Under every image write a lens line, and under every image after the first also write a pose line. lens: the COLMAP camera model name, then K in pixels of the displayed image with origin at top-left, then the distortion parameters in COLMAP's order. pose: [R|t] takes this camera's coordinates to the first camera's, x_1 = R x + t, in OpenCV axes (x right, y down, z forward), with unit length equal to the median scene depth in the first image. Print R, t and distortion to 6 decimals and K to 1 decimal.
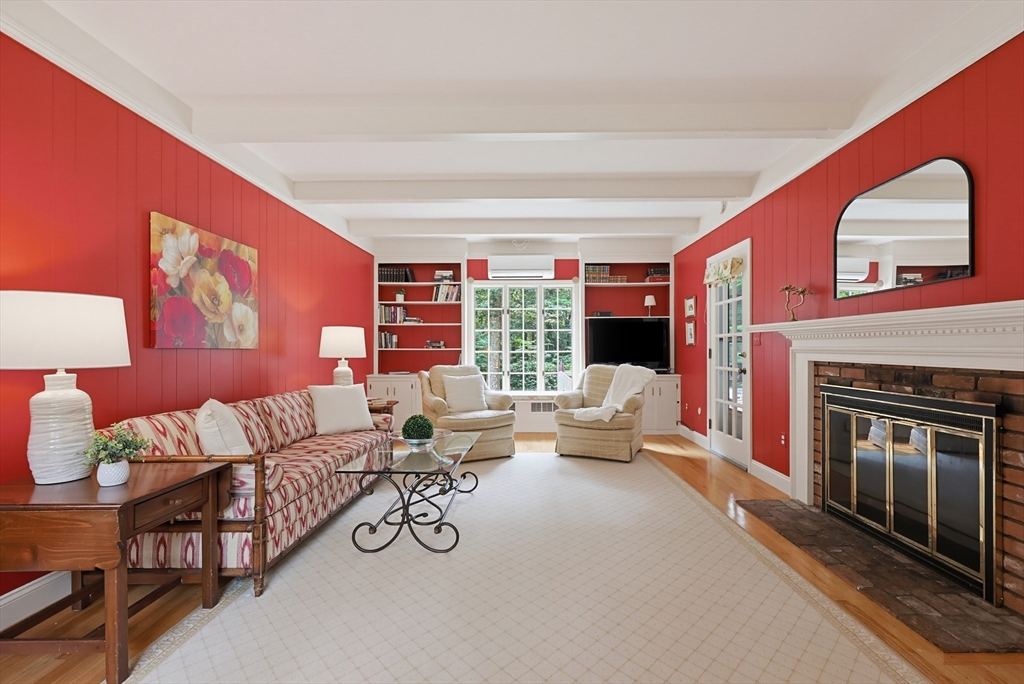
lens RADIAL K [[442.6, 0, 510.7], [0, 442.6, 349.7], [0, 0, 1]] dist [0.001319, 0.000245]
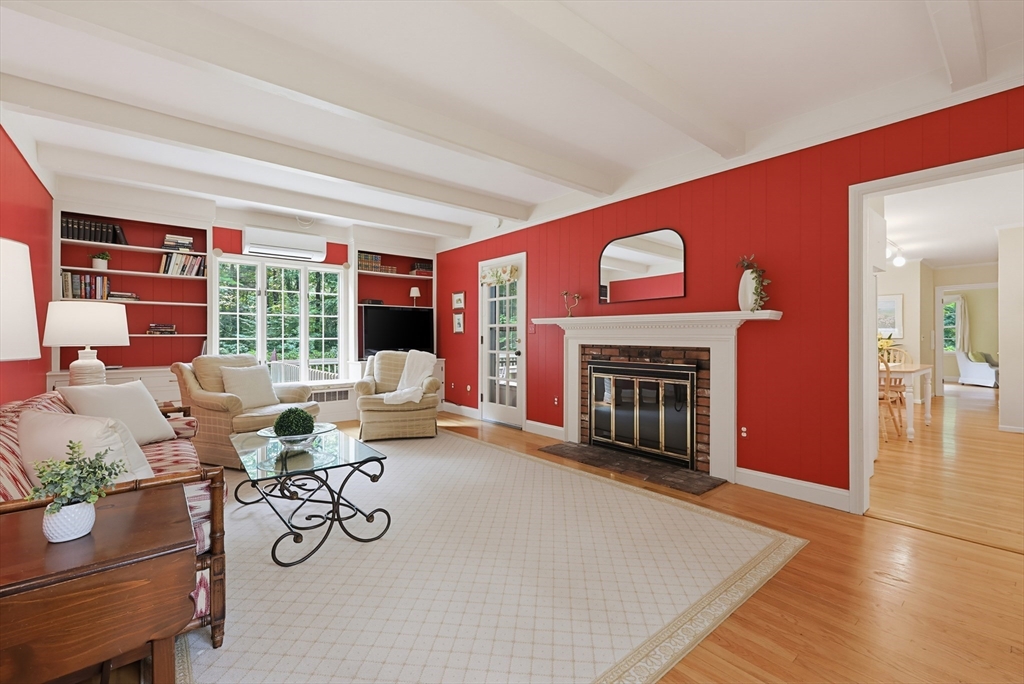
lens RADIAL K [[442.6, 0, 504.5], [0, 442.6, 337.2], [0, 0, 1]] dist [0.001319, 0.000245]
pose [[0.762806, 0.002576, 0.646622, -0.311741], [-0.002066, 0.999997, -0.001546, 0.002990], [-0.646624, -0.000157, 0.762809, 0.031616]]
